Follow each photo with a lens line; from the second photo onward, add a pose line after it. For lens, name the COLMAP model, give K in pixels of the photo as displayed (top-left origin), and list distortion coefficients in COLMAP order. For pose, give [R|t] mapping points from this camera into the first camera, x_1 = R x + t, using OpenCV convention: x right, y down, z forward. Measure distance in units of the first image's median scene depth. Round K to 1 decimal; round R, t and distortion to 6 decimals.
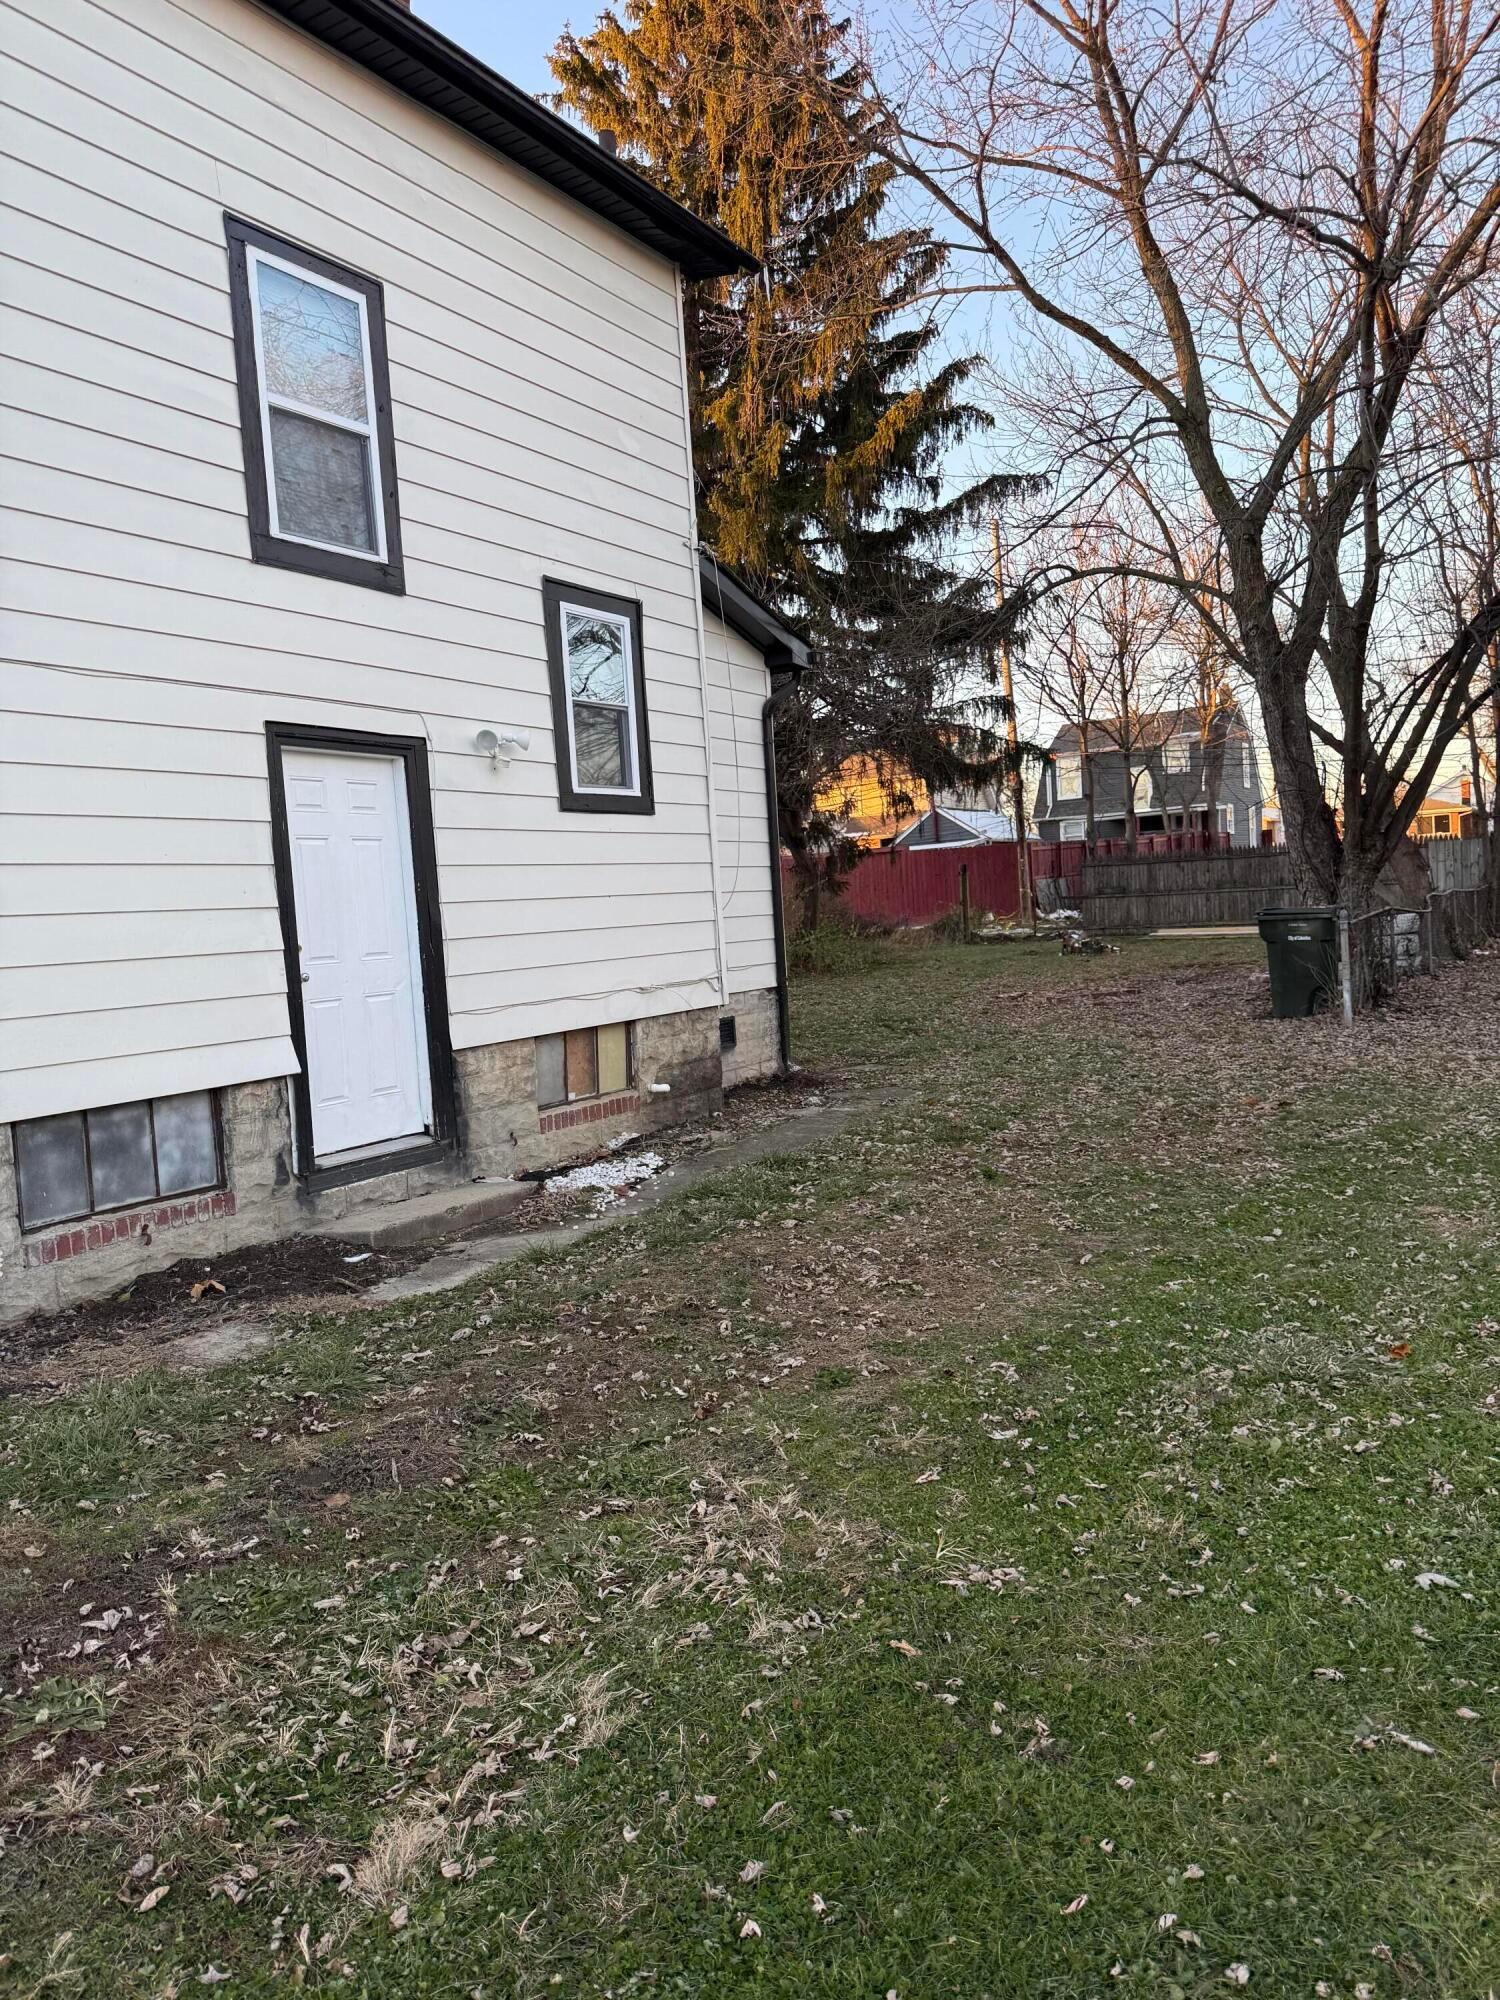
lens RADIAL K [[1398.6, 0, 750.0], [0, 1398.6, 1000.0], [0, 0, 1]] dist [0.154081, -0.334884]
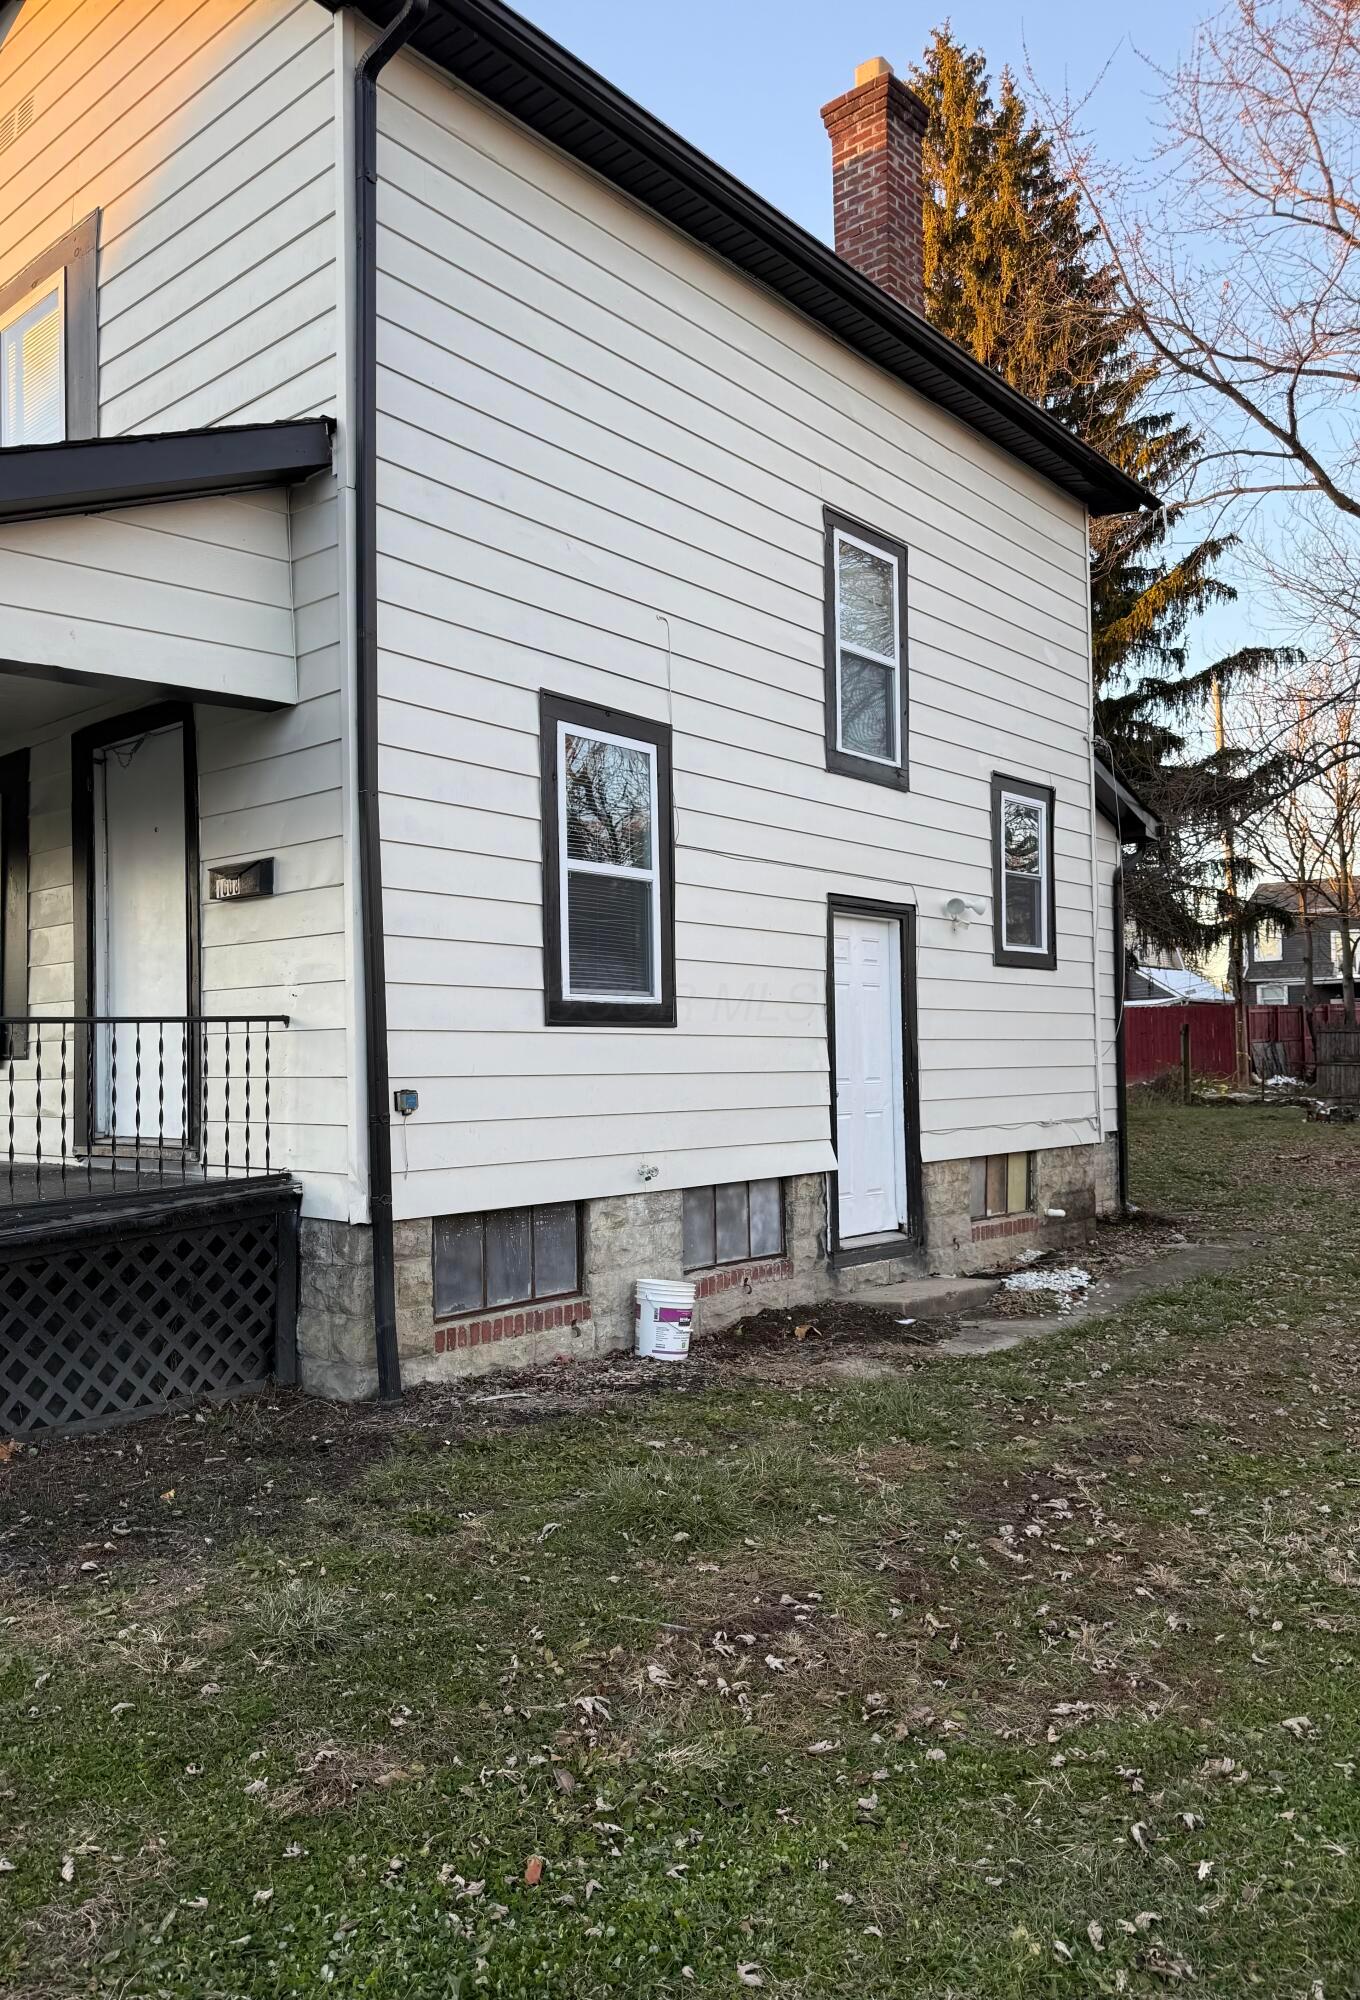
lens RADIAL K [[1439.8, 0, 493.8], [0, 1439.8, 1034.1], [0, 0, 1]] dist [0.082717, -0.159342]
pose [[0.975041, 0.045590, -0.217292, -0.295277], [-0.062137, 0.995614, -0.069934, 0.034431], [0.213151, 0.081691, 0.973598, -0.275387]]
